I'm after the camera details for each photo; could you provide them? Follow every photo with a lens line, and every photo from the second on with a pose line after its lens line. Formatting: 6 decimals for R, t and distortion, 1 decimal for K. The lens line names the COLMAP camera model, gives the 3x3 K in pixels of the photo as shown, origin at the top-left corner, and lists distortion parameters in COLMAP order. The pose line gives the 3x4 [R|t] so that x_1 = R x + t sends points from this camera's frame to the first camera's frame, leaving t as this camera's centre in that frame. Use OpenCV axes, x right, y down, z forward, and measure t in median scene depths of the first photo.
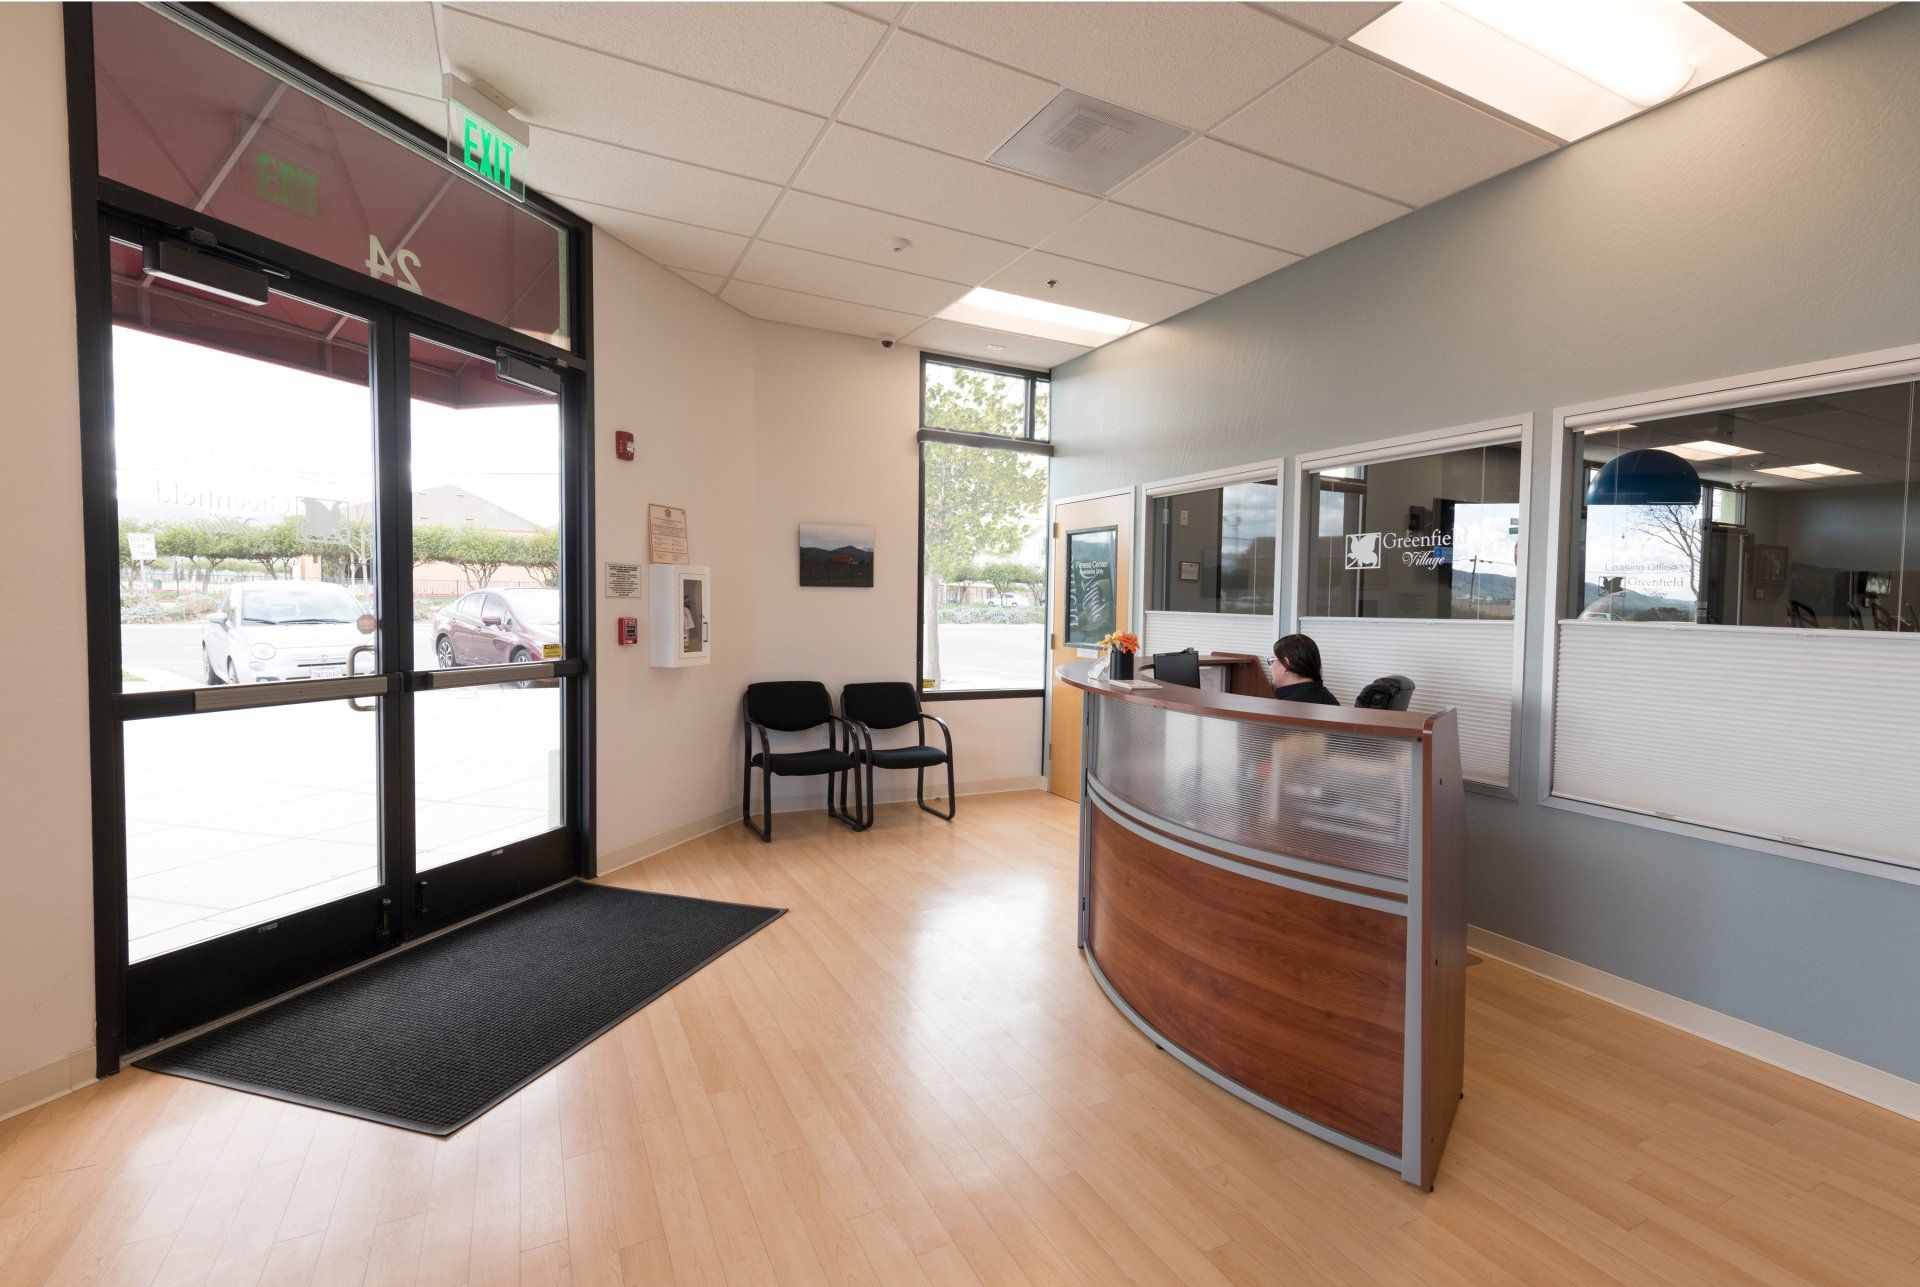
lens RADIAL K [[853.7, 0, 959.3], [0, 853.7, 641.5], [0, 0, 1]] dist [-0.021529, -0.000087]
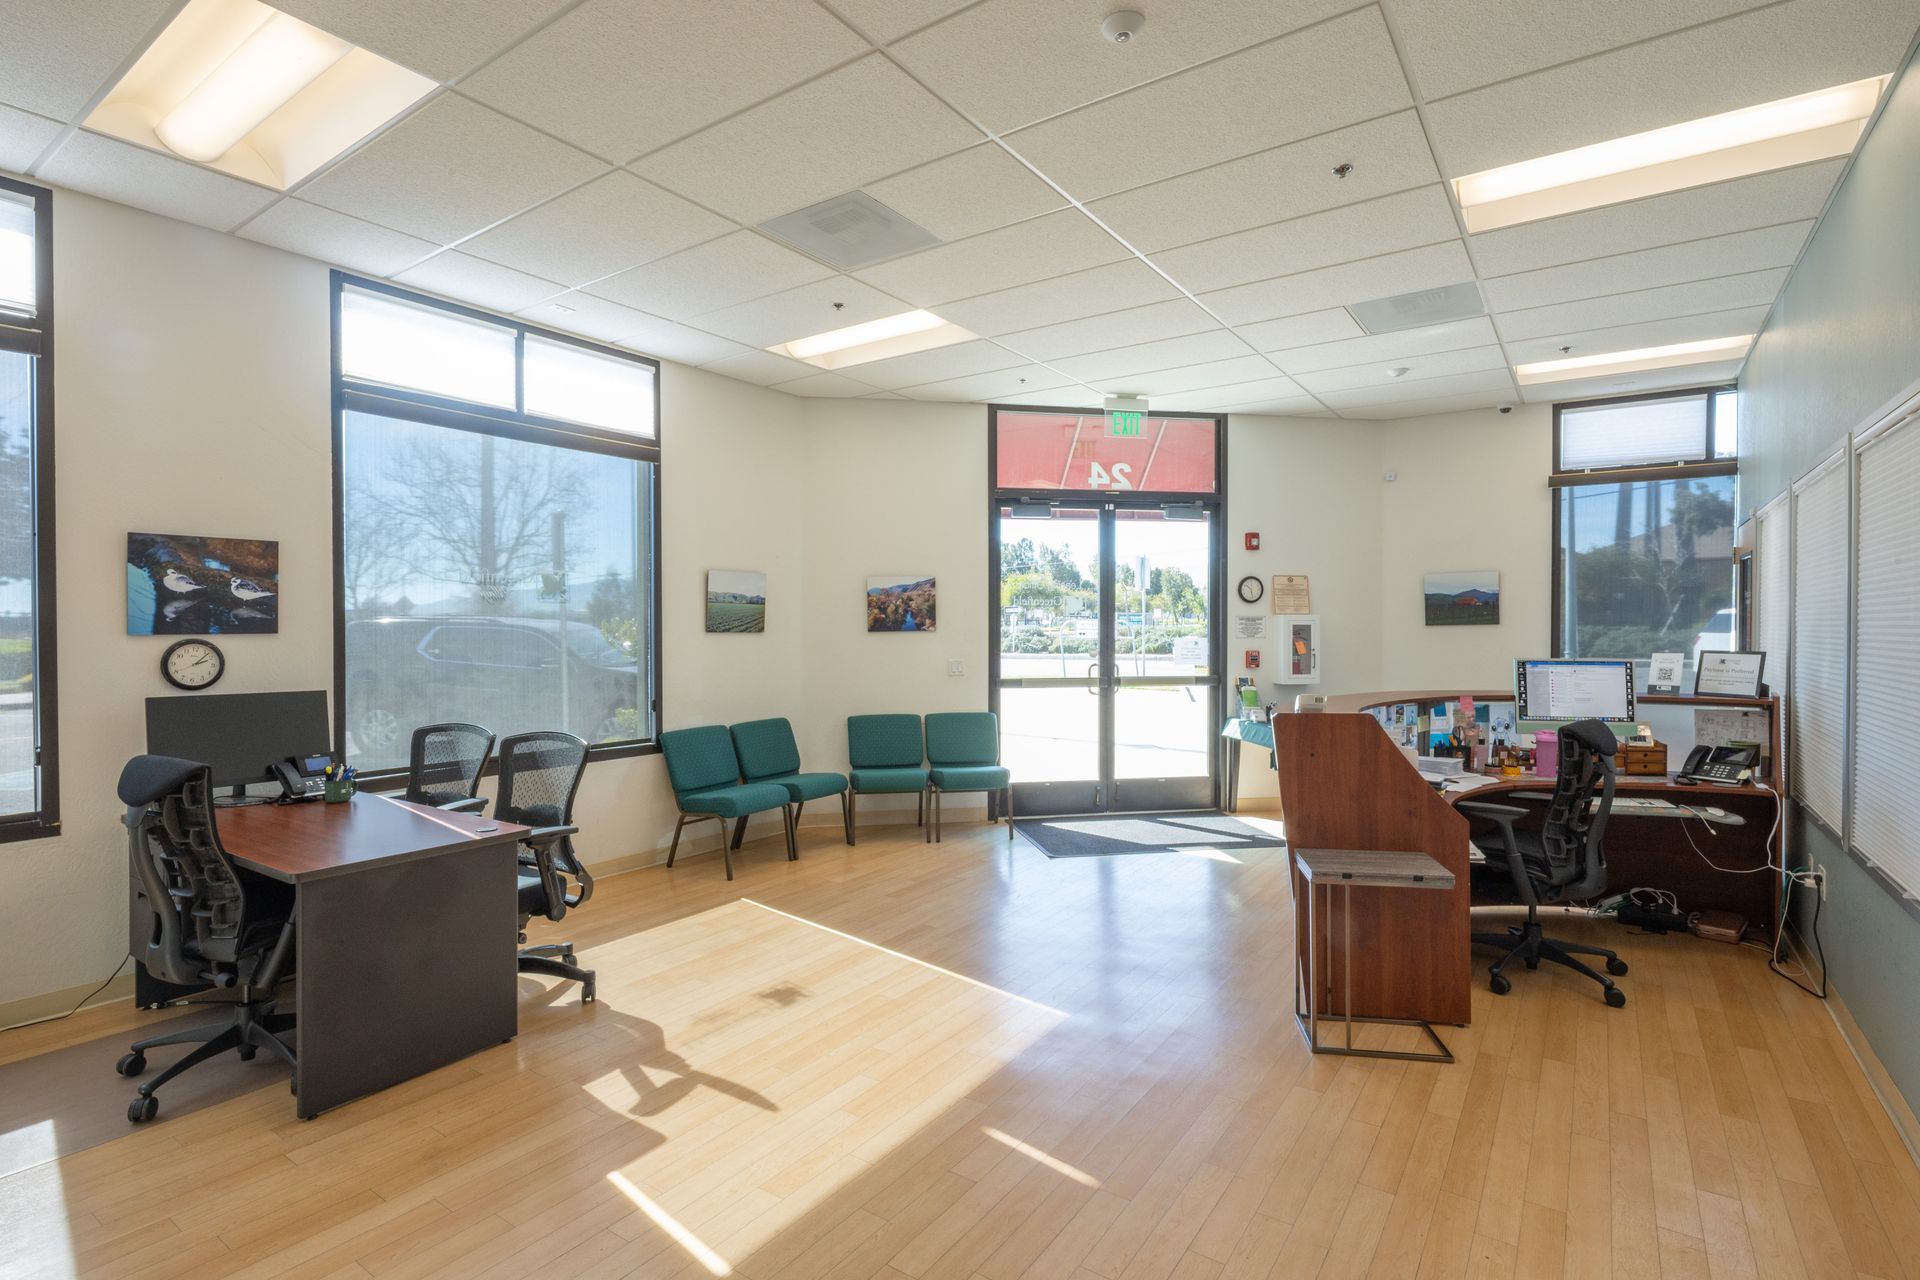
lens RADIAL K [[923.3, 0, 958.8], [0, 923.3, 640.2], [0, 0, 1]] dist [0.000905, 0.000083]
pose [[0.471831, -0.011540, -0.881614, 0.849667], [-0.031371, 0.999061, -0.029867, 0.020299], [0.881131, 0.041749, 0.471026, -0.272422]]
